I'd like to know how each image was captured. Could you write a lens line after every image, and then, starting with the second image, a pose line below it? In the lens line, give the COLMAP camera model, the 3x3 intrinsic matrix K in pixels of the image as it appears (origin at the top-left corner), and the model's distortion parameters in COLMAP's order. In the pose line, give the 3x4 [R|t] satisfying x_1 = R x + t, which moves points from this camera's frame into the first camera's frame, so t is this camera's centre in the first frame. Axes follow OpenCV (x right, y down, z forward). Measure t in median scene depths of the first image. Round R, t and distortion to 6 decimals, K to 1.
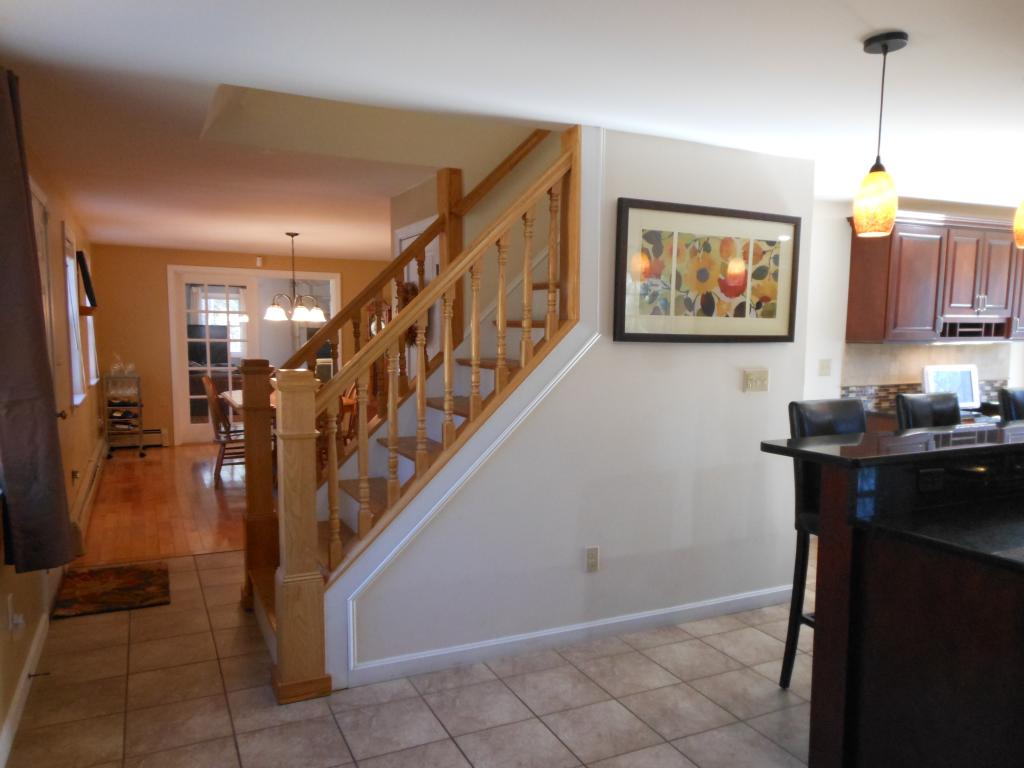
lens RADIAL K [[764.4, 0, 528.9], [0, 764.4, 421.2], [0, 0, 1]] dist [0.027045, 0.002432]
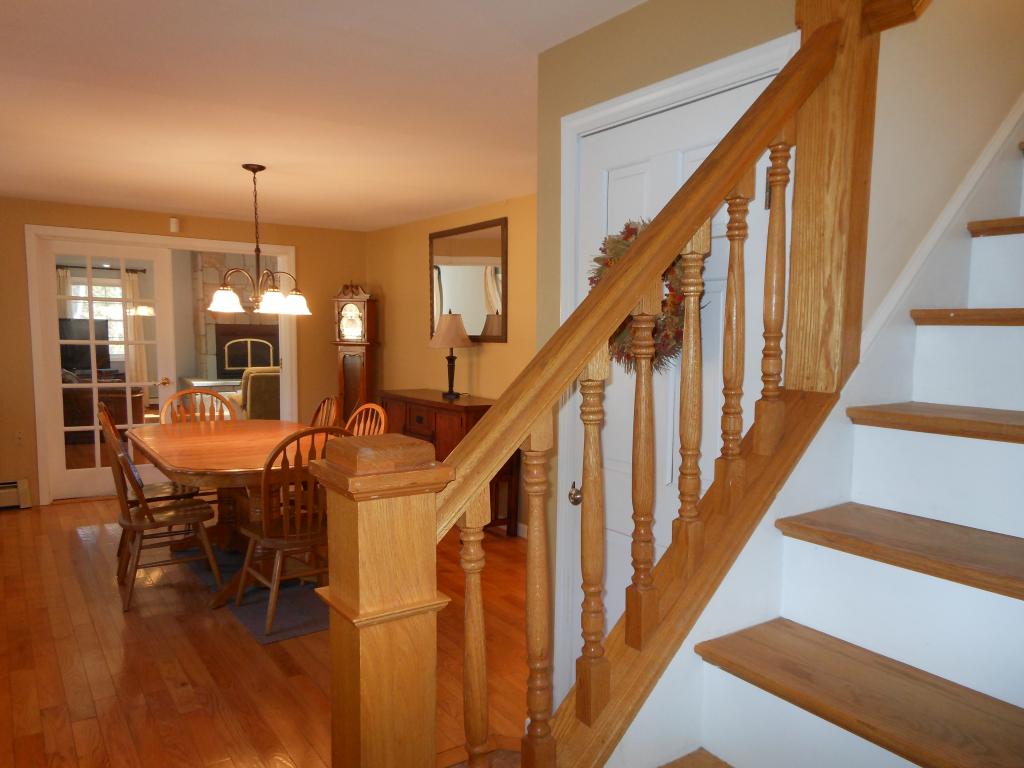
lens RADIAL K [[764.4, 0, 516.4], [0, 764.4, 414.3], [0, 0, 1]] dist [0.027045, 0.002432]
pose [[0.991420, -0.011695, 0.130194, -0.144919], [0.012308, 0.999917, -0.003909, -0.037046], [-0.130138, 0.005478, 0.991481, 0.298102]]
